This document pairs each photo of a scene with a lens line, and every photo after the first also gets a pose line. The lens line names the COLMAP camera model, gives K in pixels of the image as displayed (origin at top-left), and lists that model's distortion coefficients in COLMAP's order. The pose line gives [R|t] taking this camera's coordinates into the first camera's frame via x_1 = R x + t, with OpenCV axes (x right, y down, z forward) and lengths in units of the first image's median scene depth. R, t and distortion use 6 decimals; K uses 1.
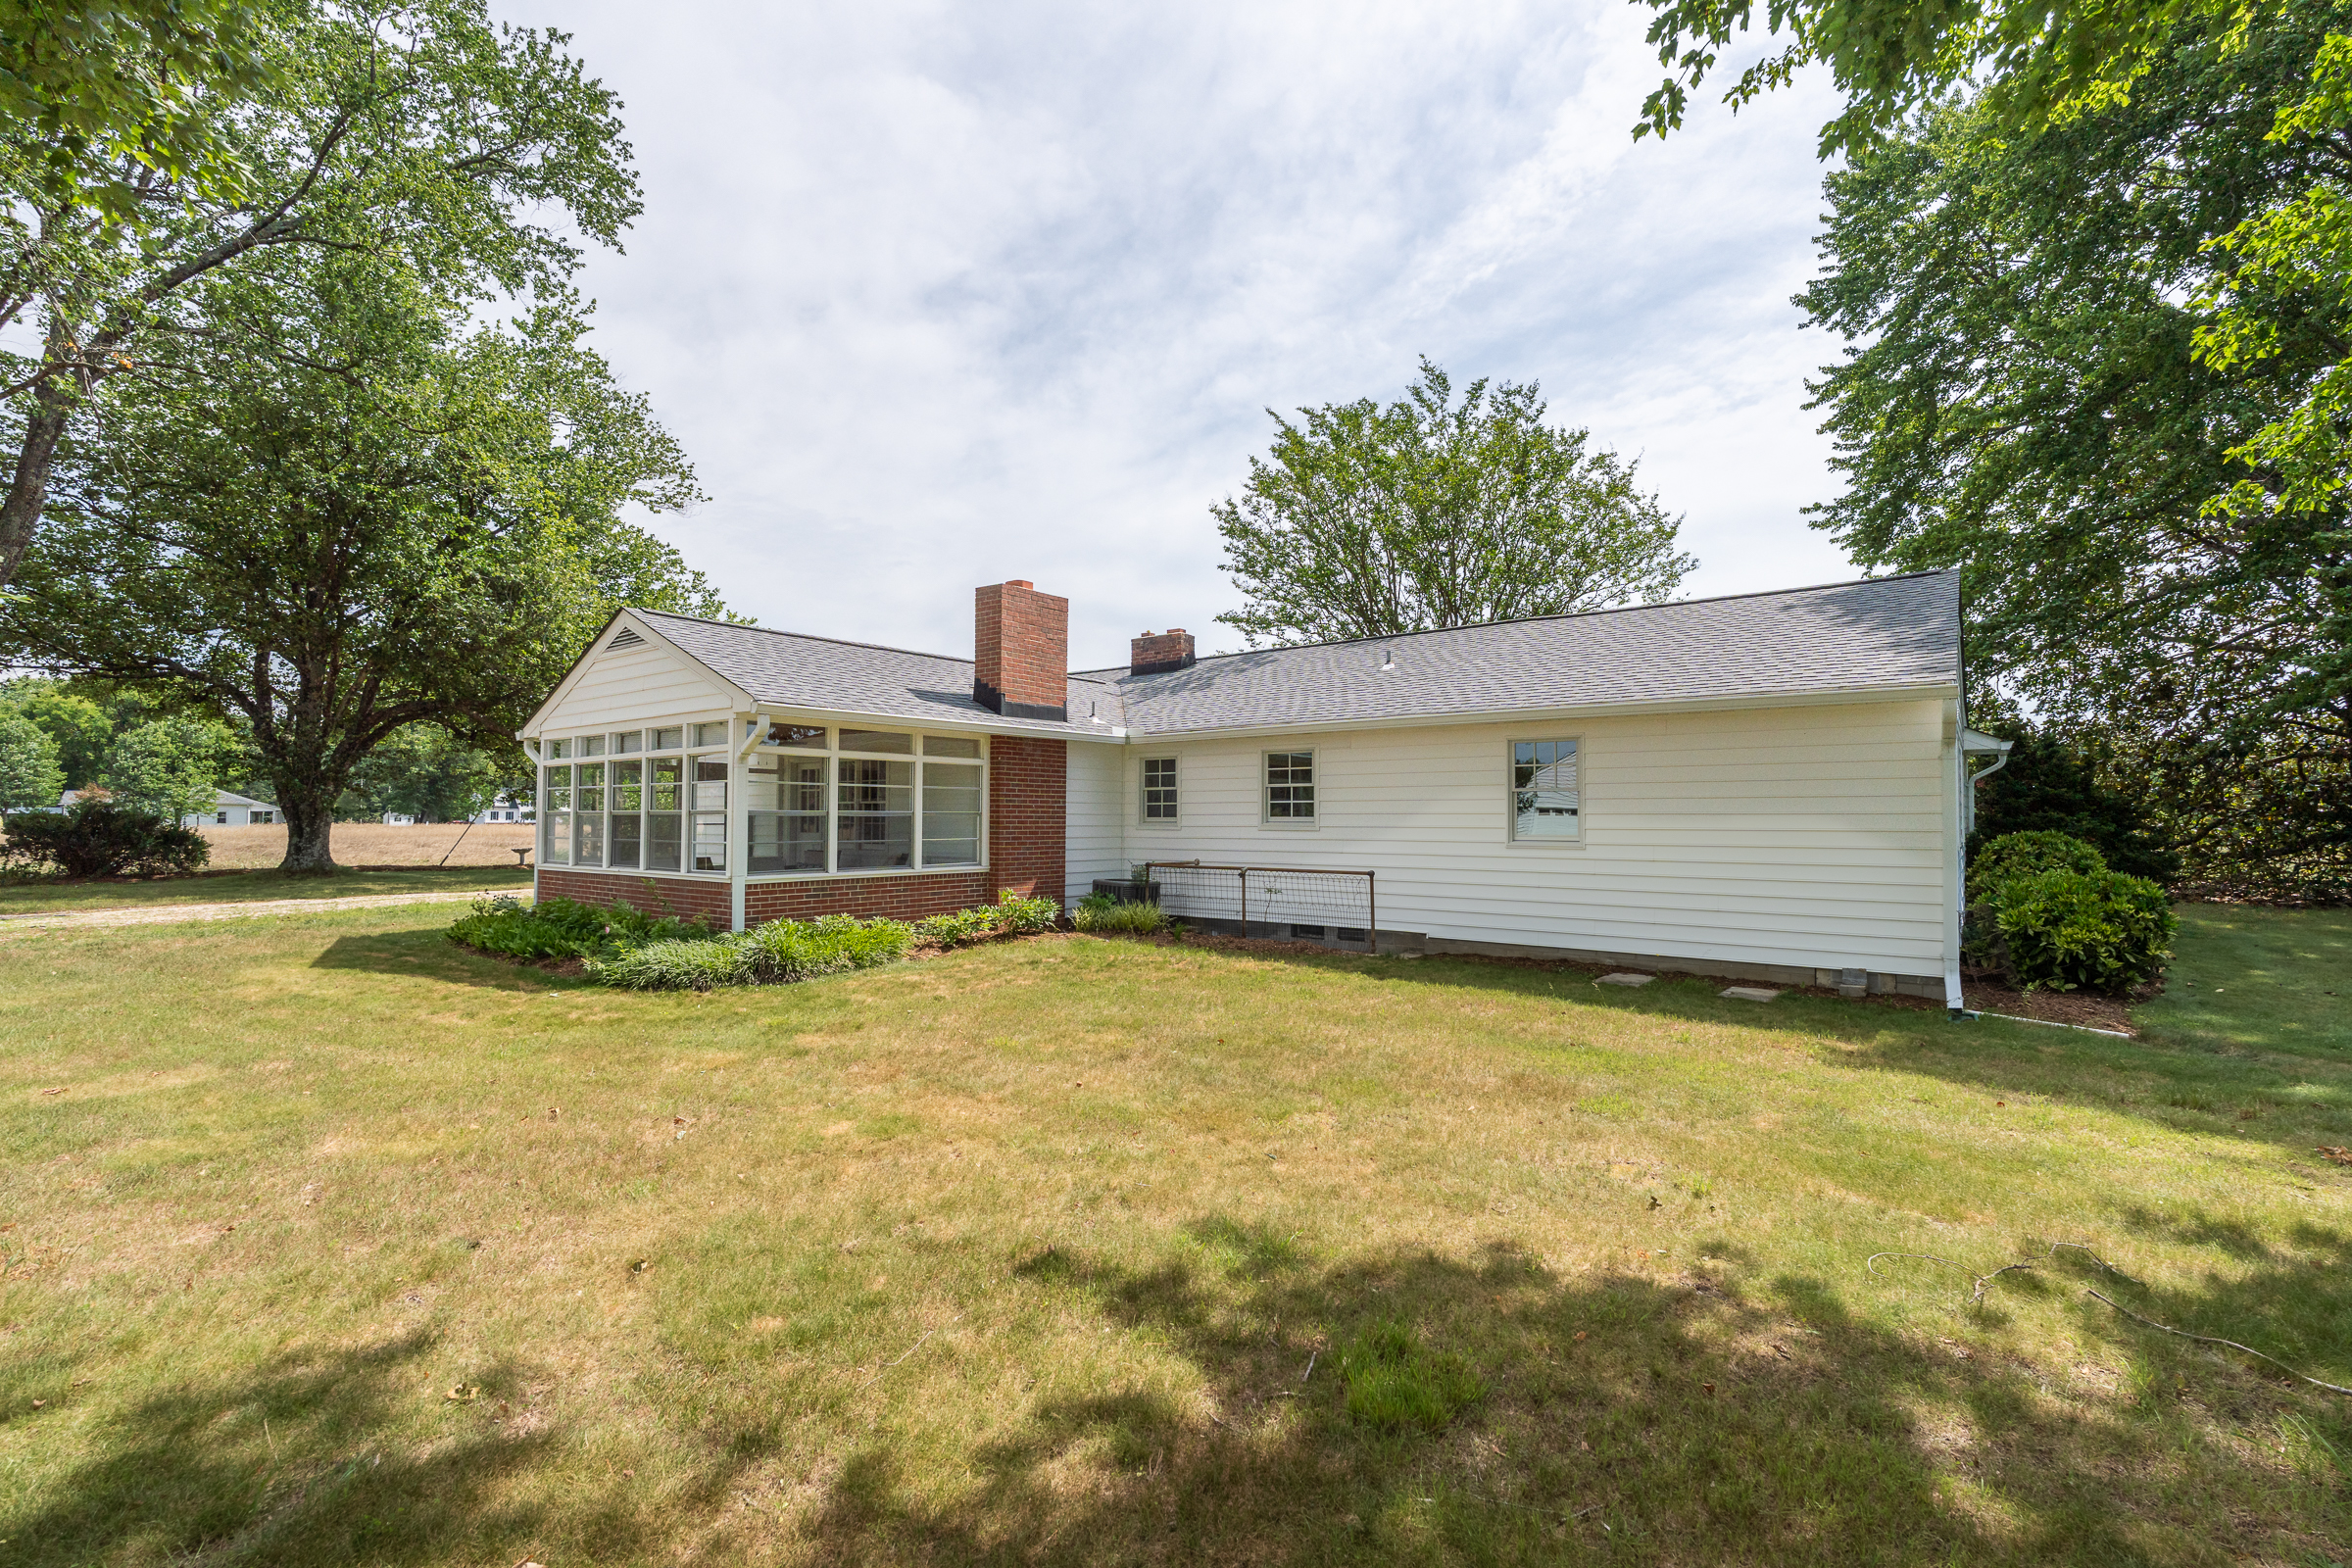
lens RADIAL K [[1027.7, 0, 1175.1], [0, 1027.7, 803.5], [0, 0, 1]] dist [-0.000034, -0.000003]
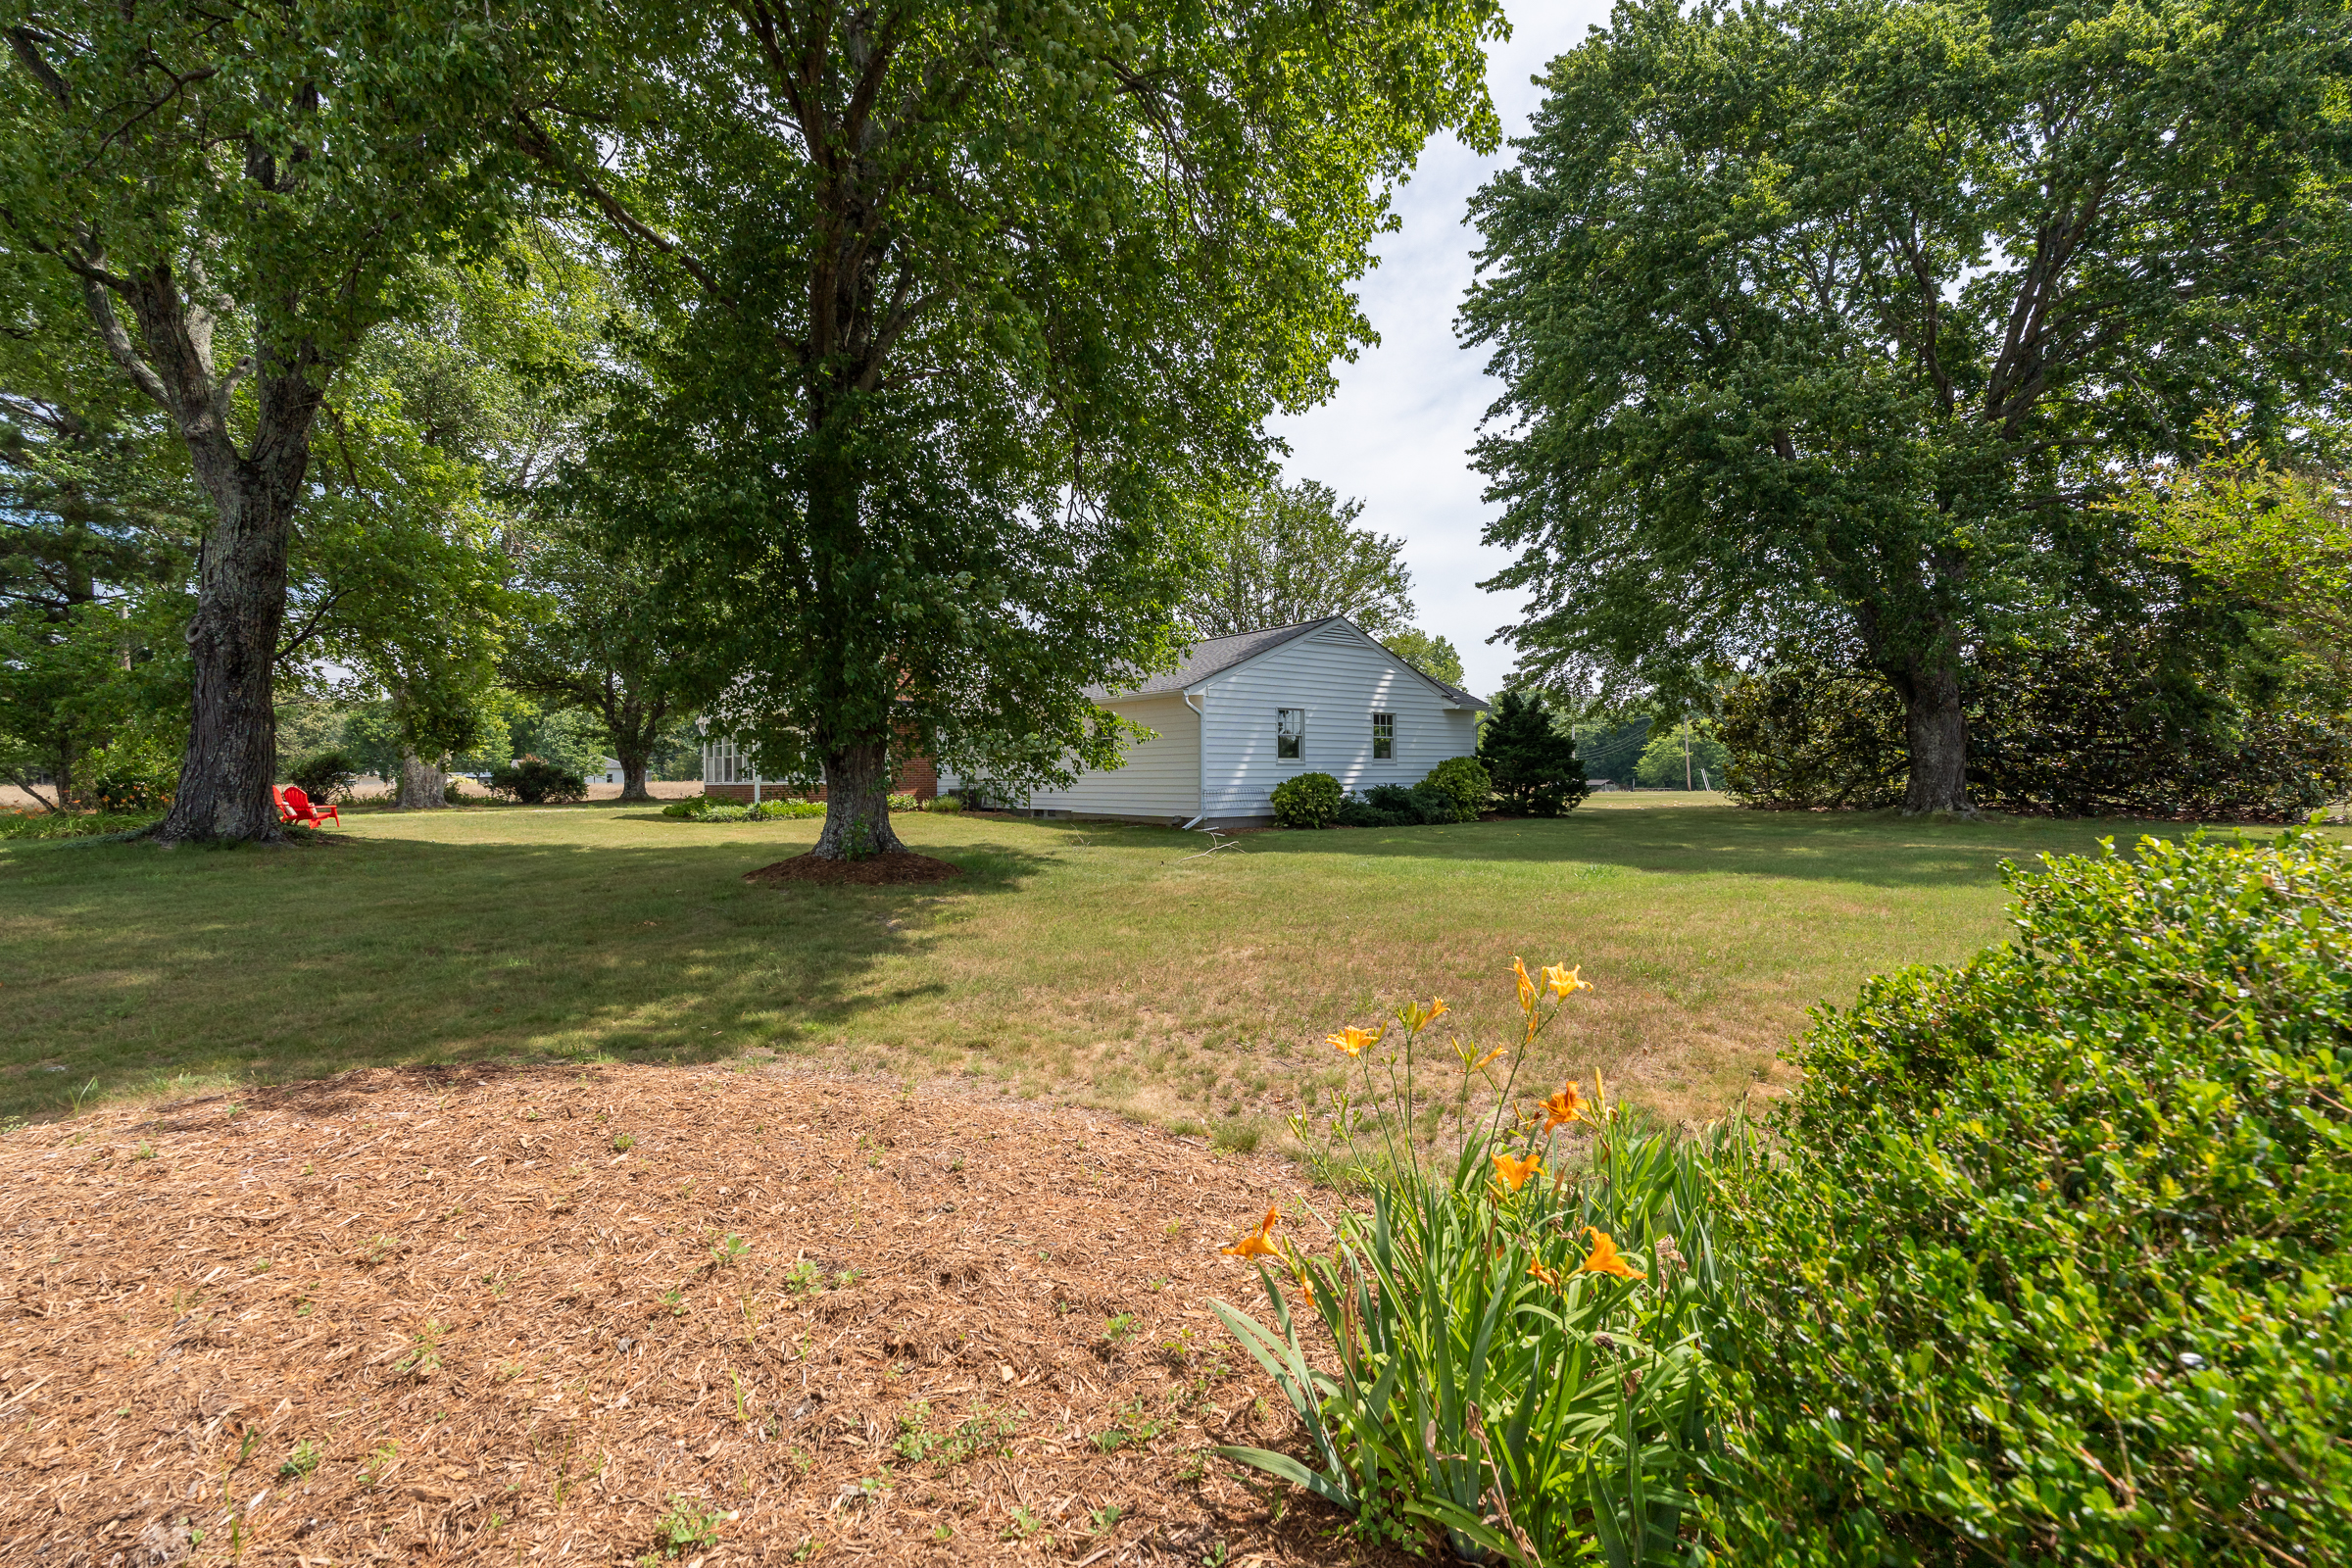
lens RADIAL K [[1014.9, 0, 1176.0], [0, 1014.9, 784.0], [0, 0, 1]] dist [0.000315, -0.000100]
pose [[0.970406, -0.007994, -0.241347, 0.434619], [0.013208, 0.999713, 0.019992, 0.018150], [0.241118, -0.022589, 0.970233, -0.416878]]
